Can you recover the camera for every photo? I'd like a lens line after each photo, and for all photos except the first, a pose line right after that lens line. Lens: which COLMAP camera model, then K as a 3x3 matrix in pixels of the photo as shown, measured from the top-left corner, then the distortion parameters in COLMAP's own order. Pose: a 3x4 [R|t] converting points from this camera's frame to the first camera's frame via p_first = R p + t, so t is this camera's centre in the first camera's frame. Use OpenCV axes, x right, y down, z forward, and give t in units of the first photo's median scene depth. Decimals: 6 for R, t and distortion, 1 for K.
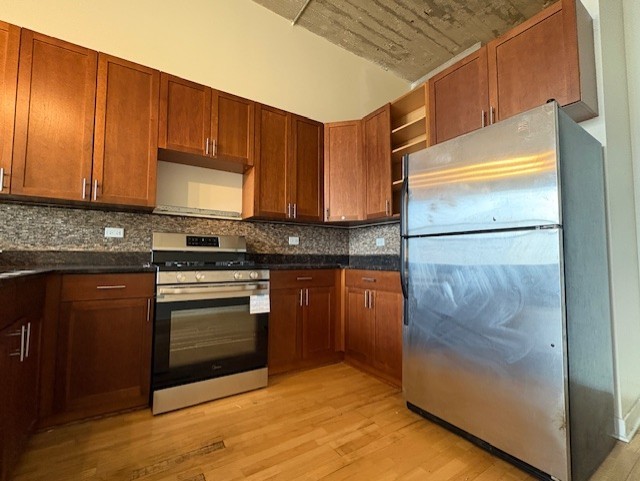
lens RADIAL K [[284.9, 0, 320.0], [0, 284.9, 240.5], [0, 0, 1]] dist [-0.002257, -0.000844]
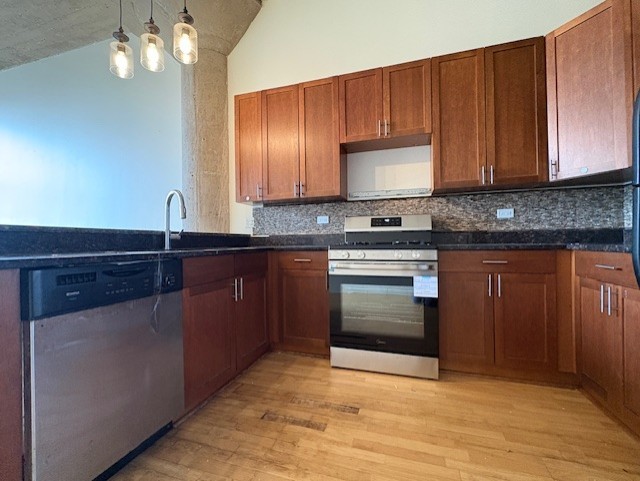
lens RADIAL K [[284.9, 0, 320.0], [0, 284.9, 240.5], [0, 0, 1]] dist [-0.002257, -0.000844]
pose [[0.626458, -0.017080, -0.779268, 0.274857], [0.063366, 0.997567, 0.029076, 0.028422], [0.776875, -0.067594, 0.626016, 0.180877]]
